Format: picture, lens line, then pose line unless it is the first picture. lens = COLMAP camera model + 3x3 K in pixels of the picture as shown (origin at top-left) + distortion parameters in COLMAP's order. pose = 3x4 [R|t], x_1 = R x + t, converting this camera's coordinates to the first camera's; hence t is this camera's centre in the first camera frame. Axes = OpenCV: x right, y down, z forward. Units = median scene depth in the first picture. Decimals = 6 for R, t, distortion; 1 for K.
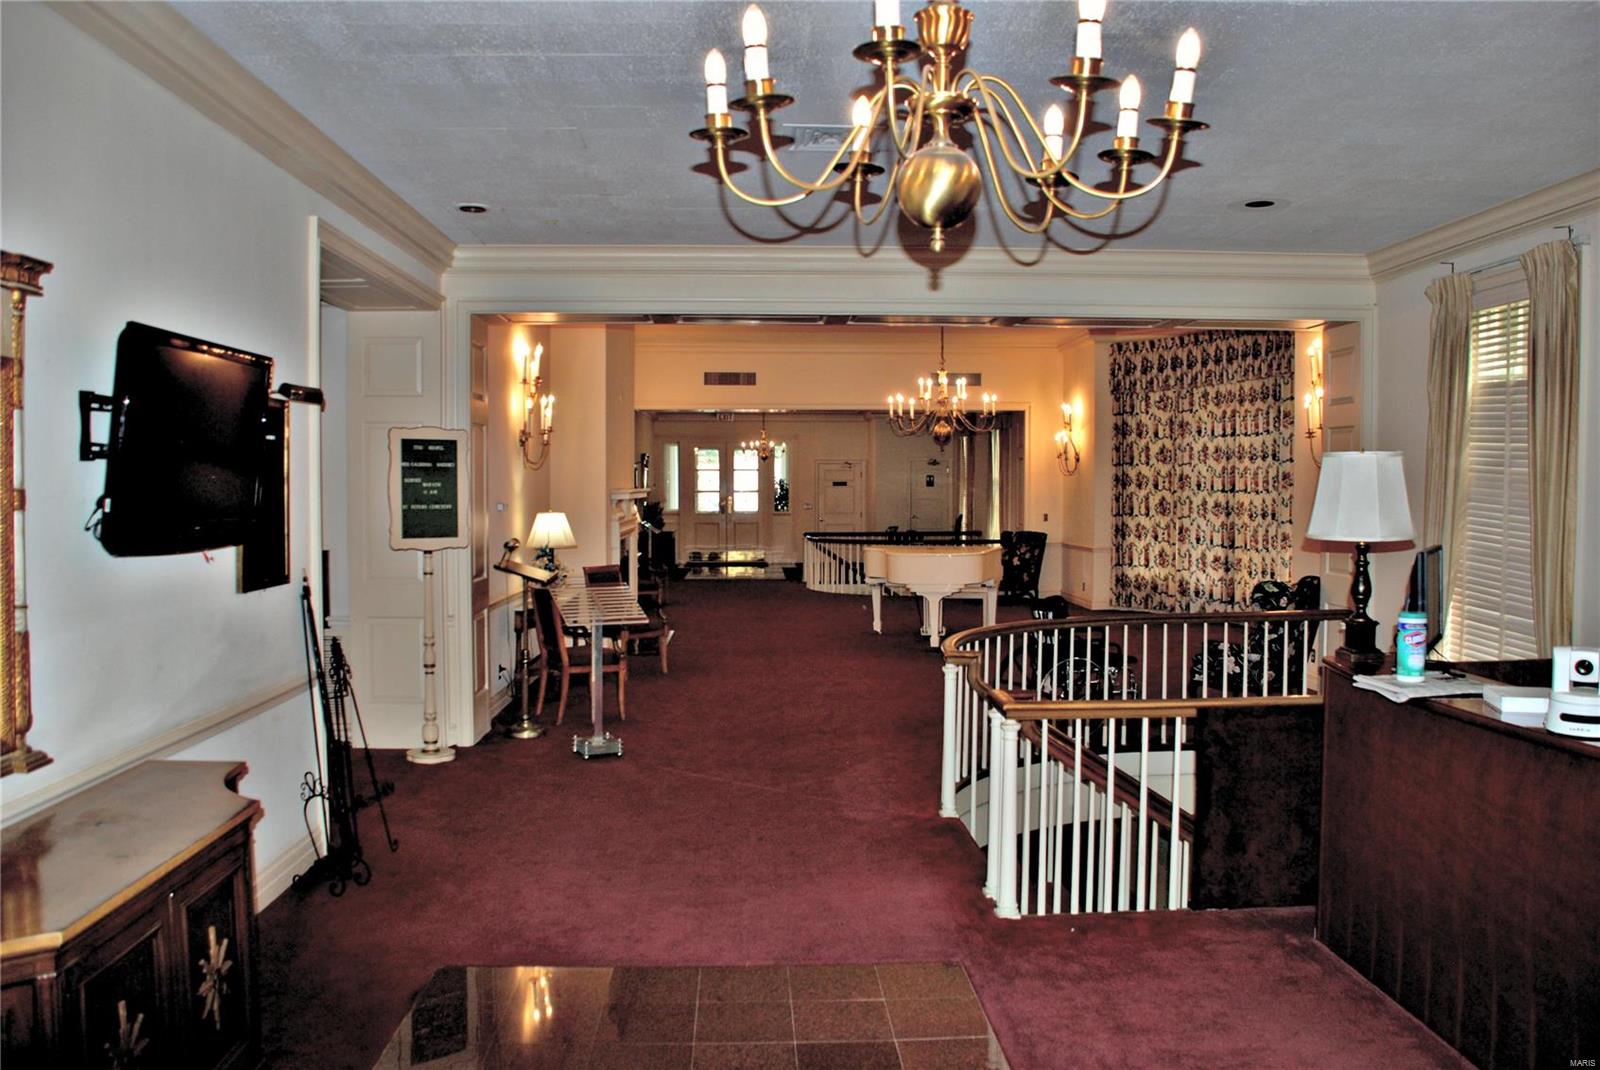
lens RADIAL K [[1319.2, 0, 800.0], [0, 1319.2, 535.0], [0, 0, 1]] dist [-0.008985, -0.003295]
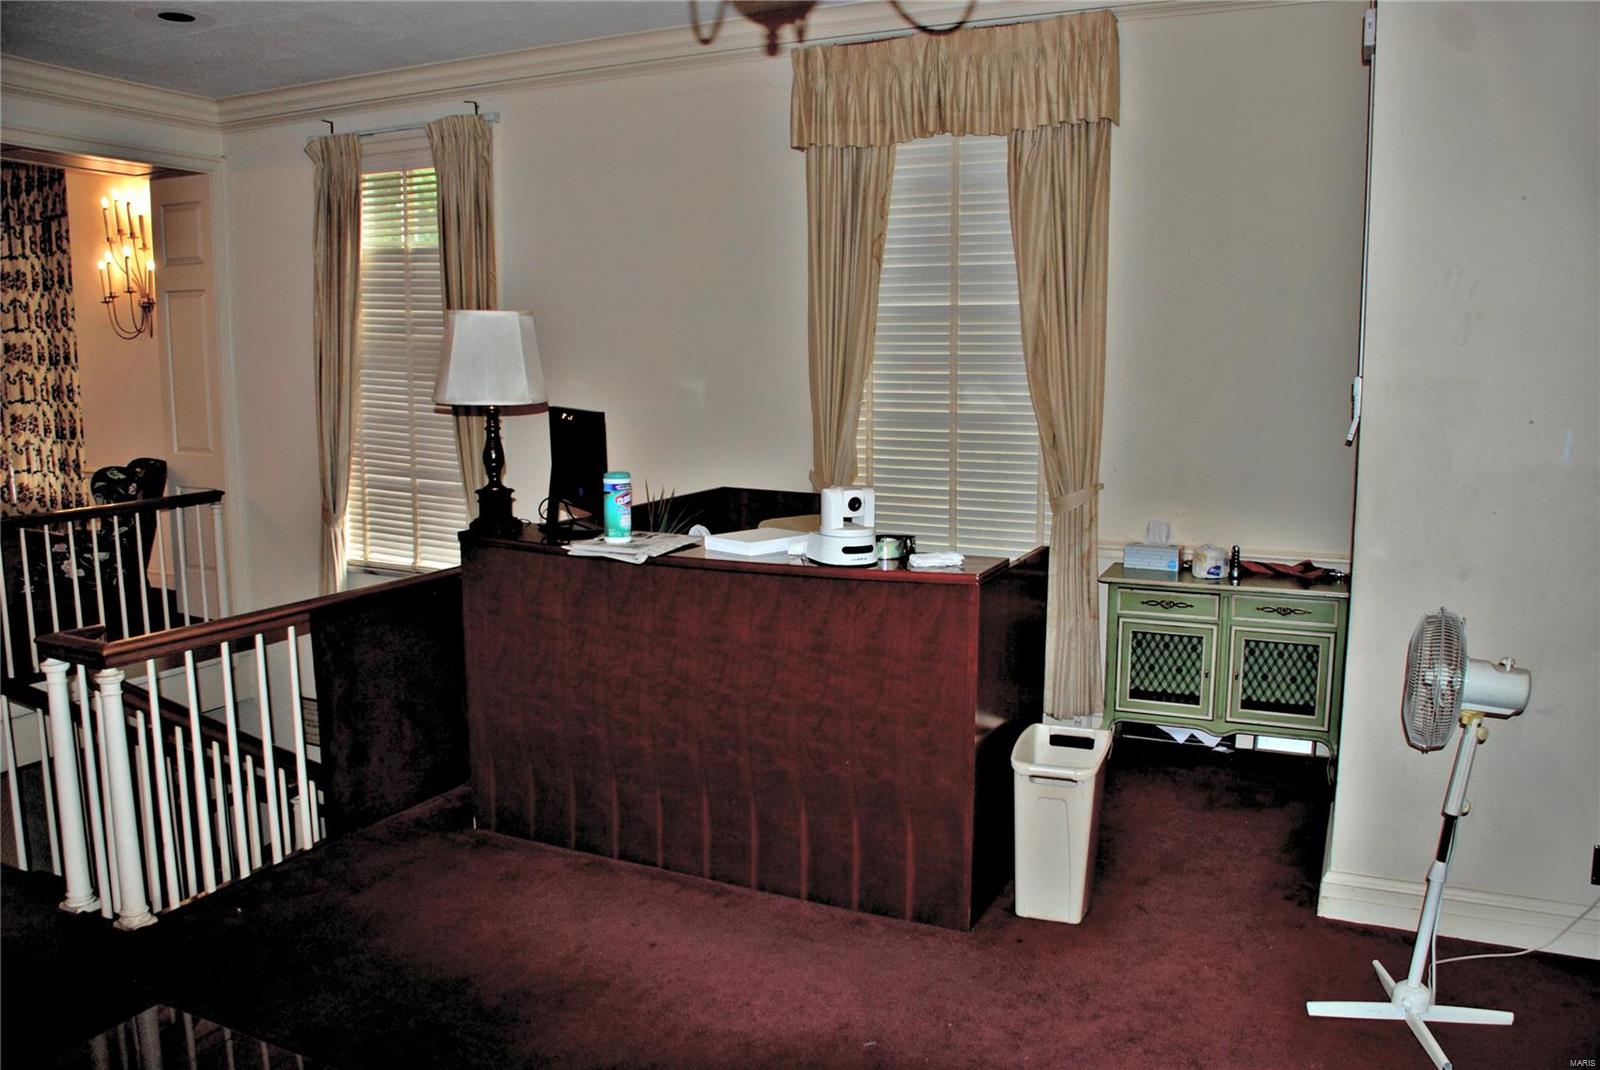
lens RADIAL K [[1319.5, 0, 800.0], [0, 1319.5, 535.0], [0, 0, 1]] dist [-0.148896, 0.131640]
pose [[0.482505, -0.113173, 0.868551, -0.204225], [0.031669, 0.993223, 0.111825, -0.000053], [-0.875320, -0.026450, 0.482820, 0.252561]]
